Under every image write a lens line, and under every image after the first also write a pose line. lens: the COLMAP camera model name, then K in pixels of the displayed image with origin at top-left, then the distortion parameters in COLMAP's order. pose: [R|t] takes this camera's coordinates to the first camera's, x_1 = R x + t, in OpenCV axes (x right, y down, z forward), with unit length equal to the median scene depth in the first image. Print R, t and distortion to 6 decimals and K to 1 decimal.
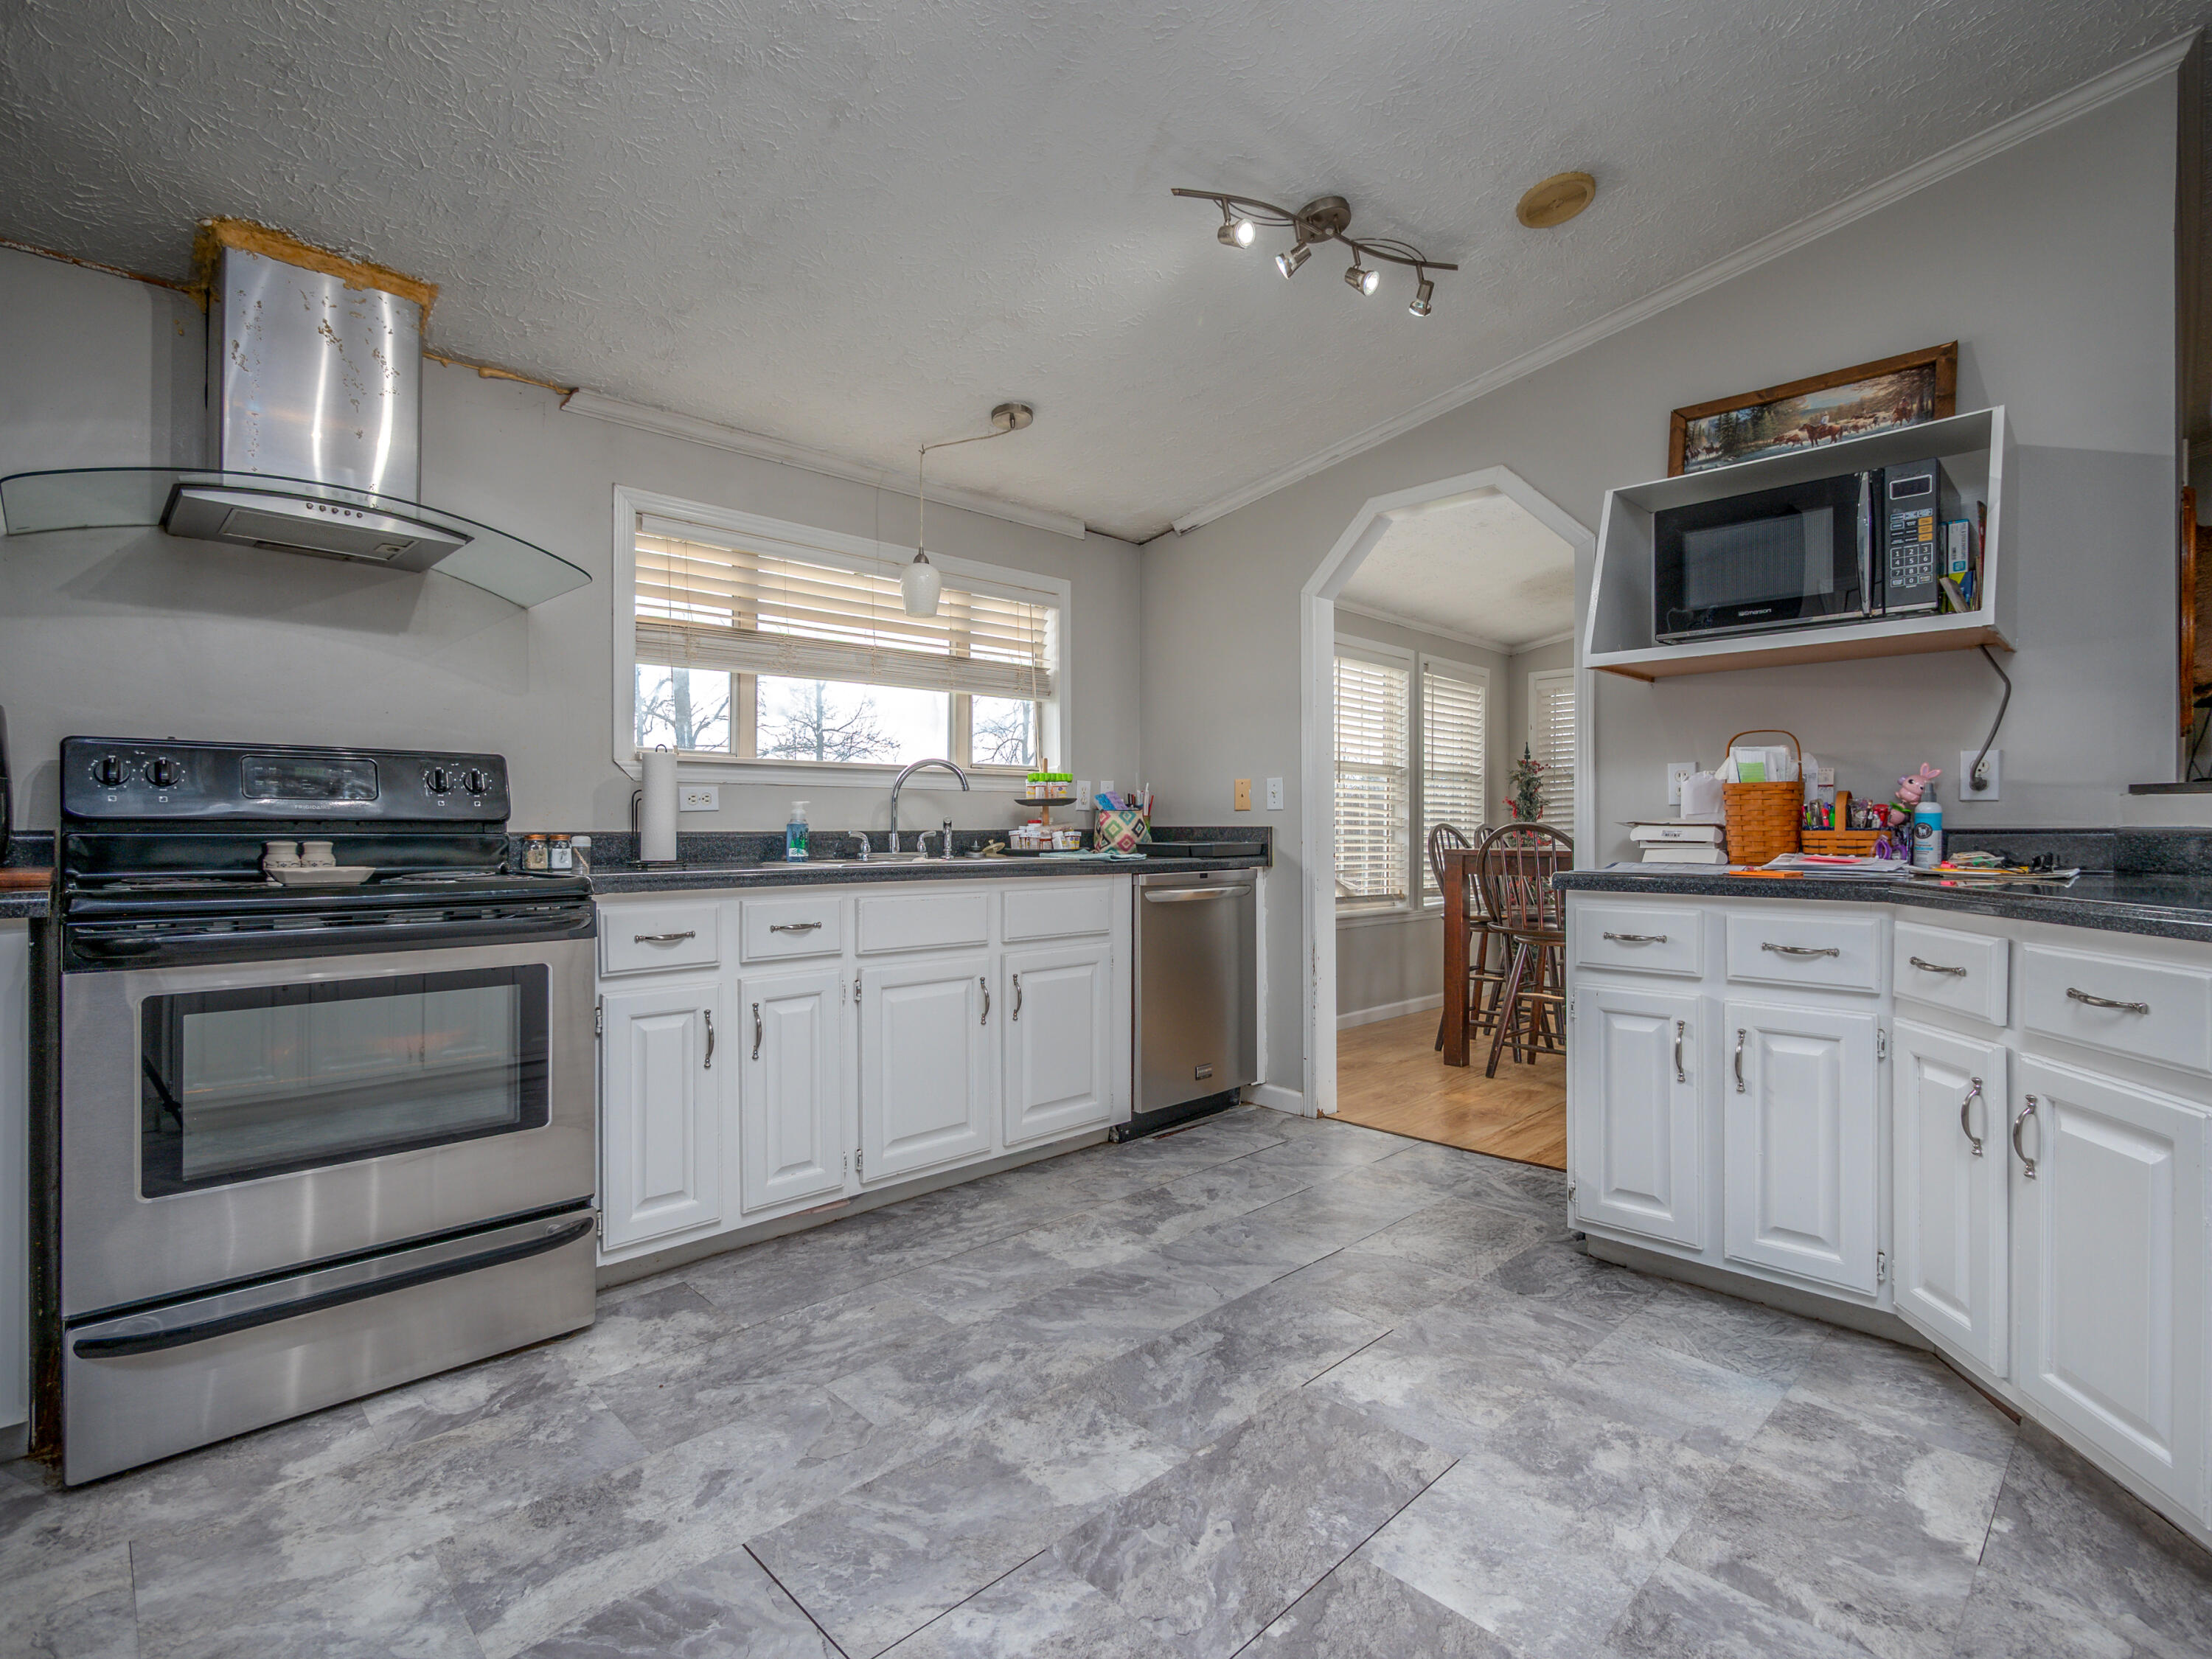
lens RADIAL K [[1054.3, 0, 1113.7], [0, 1054.3, 827.2], [0, 0, 1]] dist [0.000214, -0.001069]
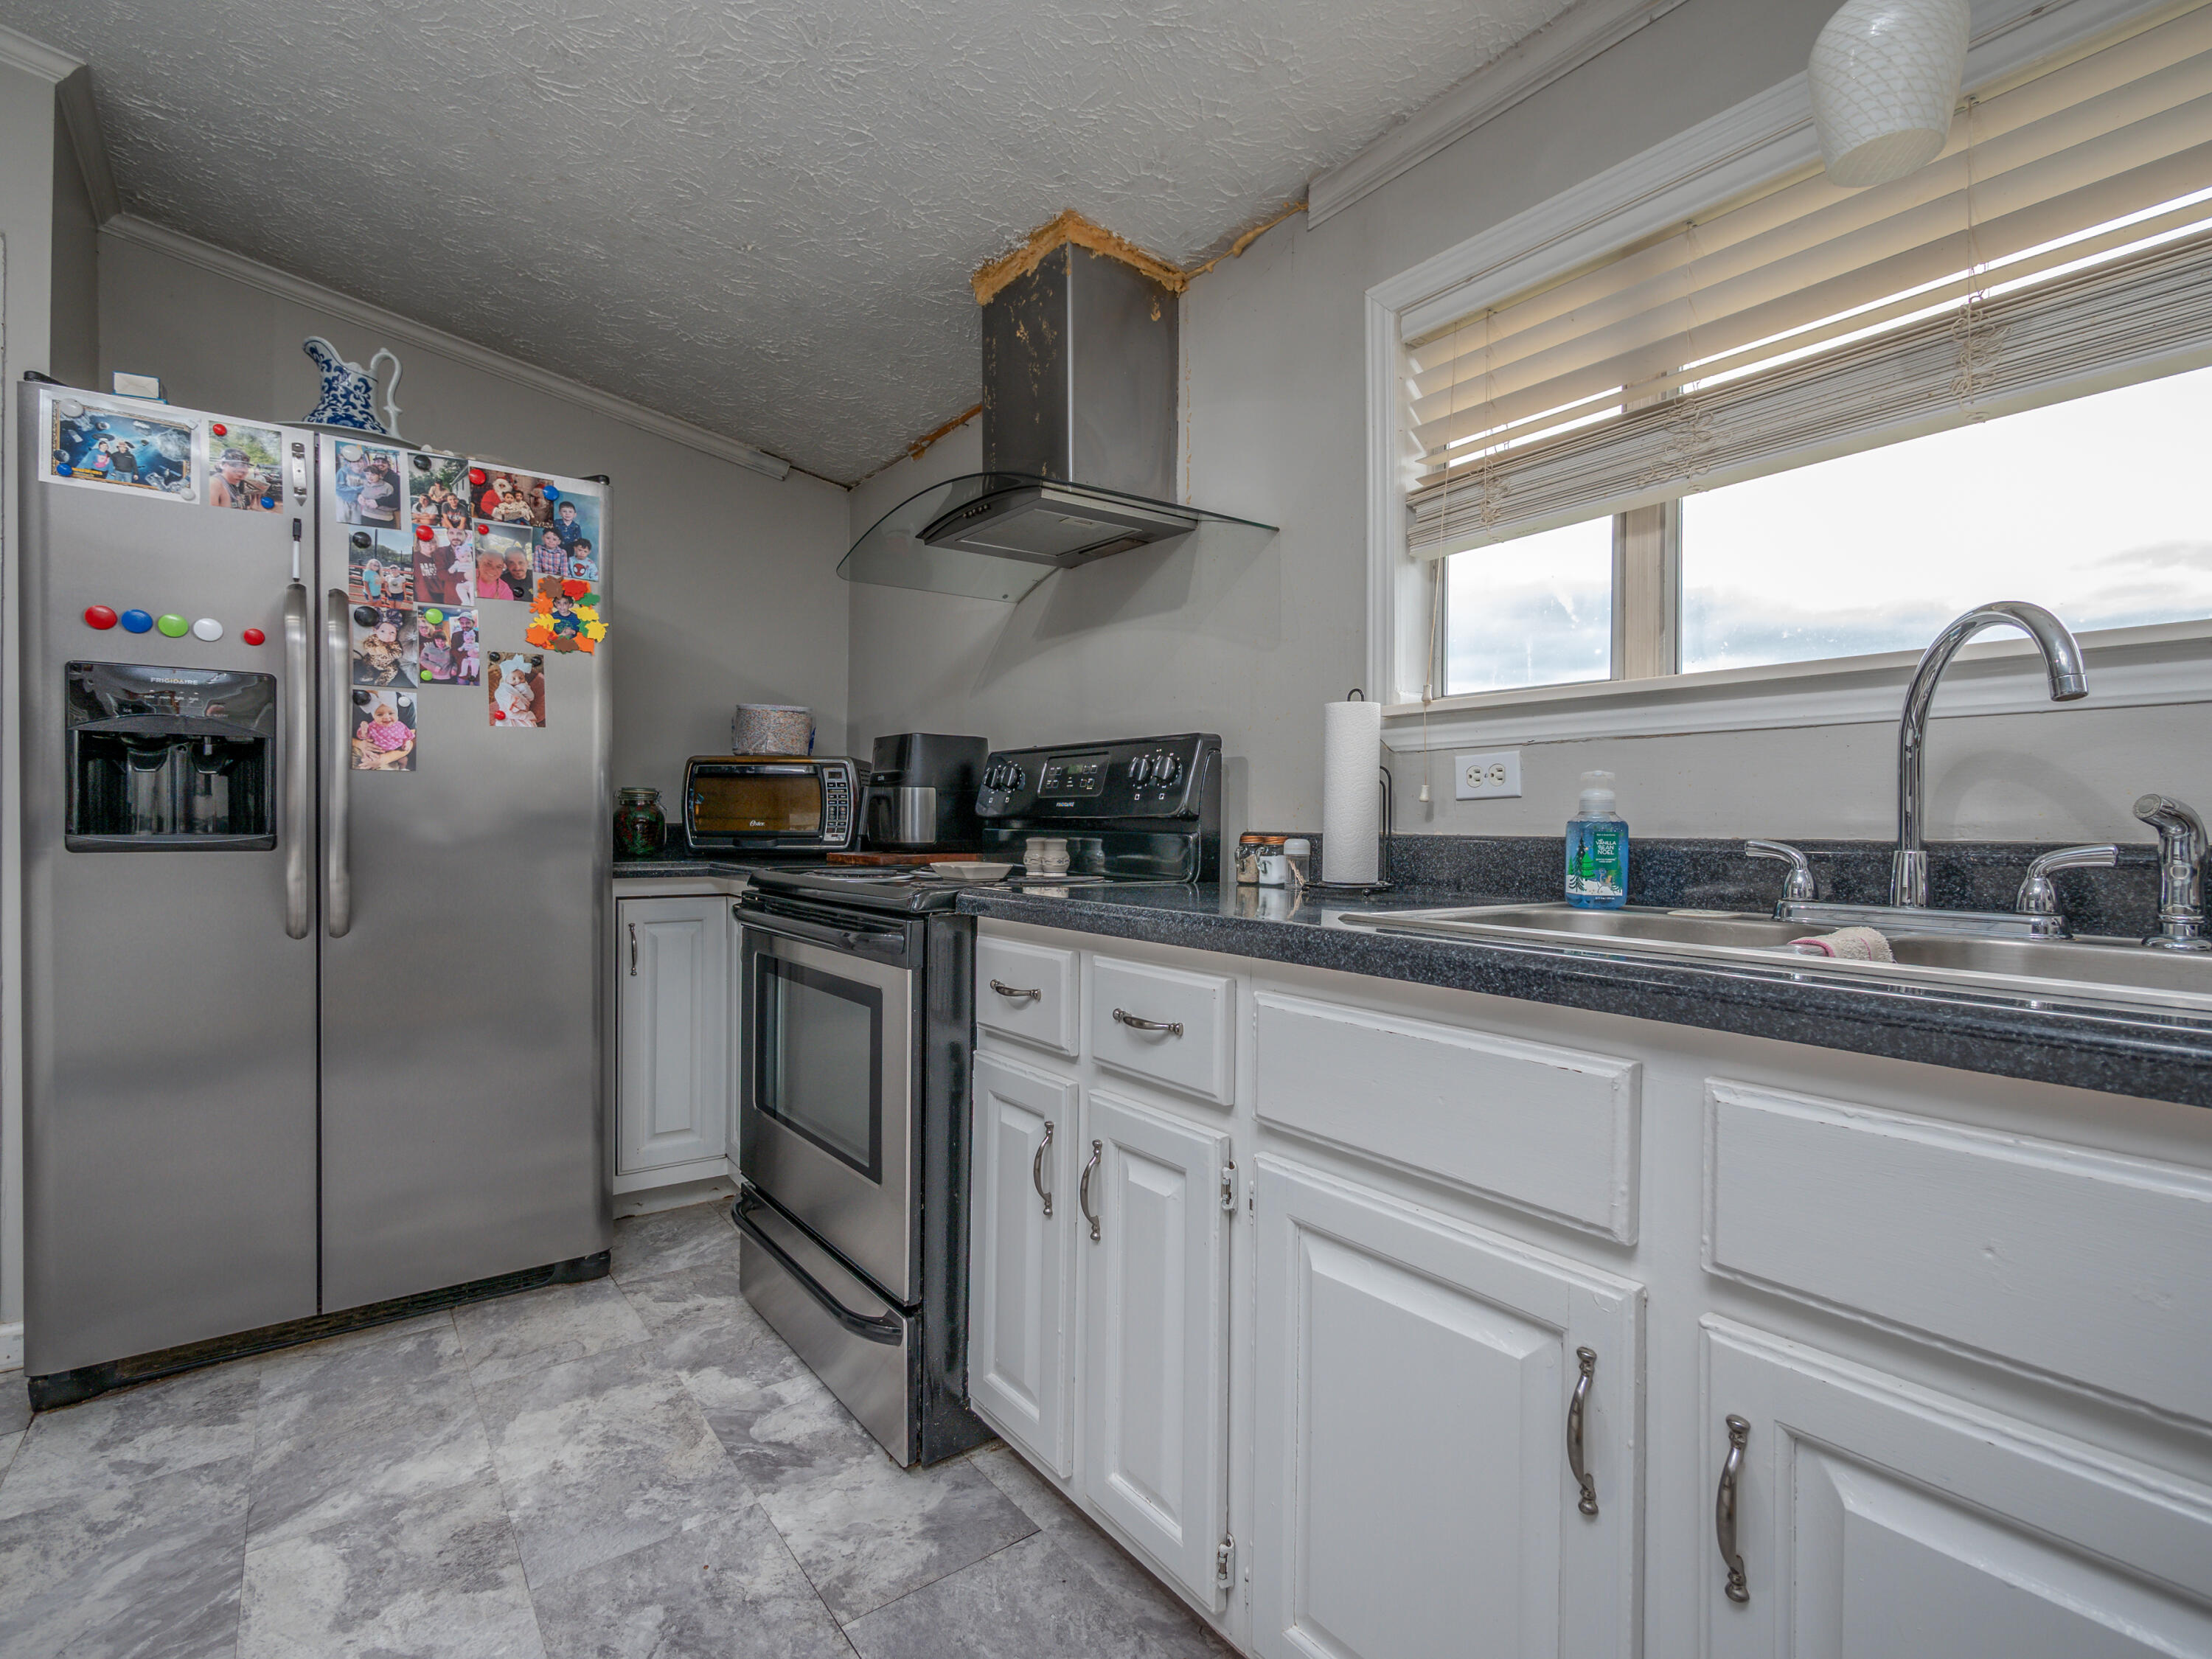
lens RADIAL K [[1054.3, 0, 1114.1], [0, 1054.3, 824.5], [0, 0, 1]] dist [0.000214, -0.001069]
pose [[-0.137169, 0.004591, -0.990537, 0.239254], [-0.002326, 0.999985, 0.004956, -0.005134], [0.990545, 0.002984, -0.137157, 1.208522]]
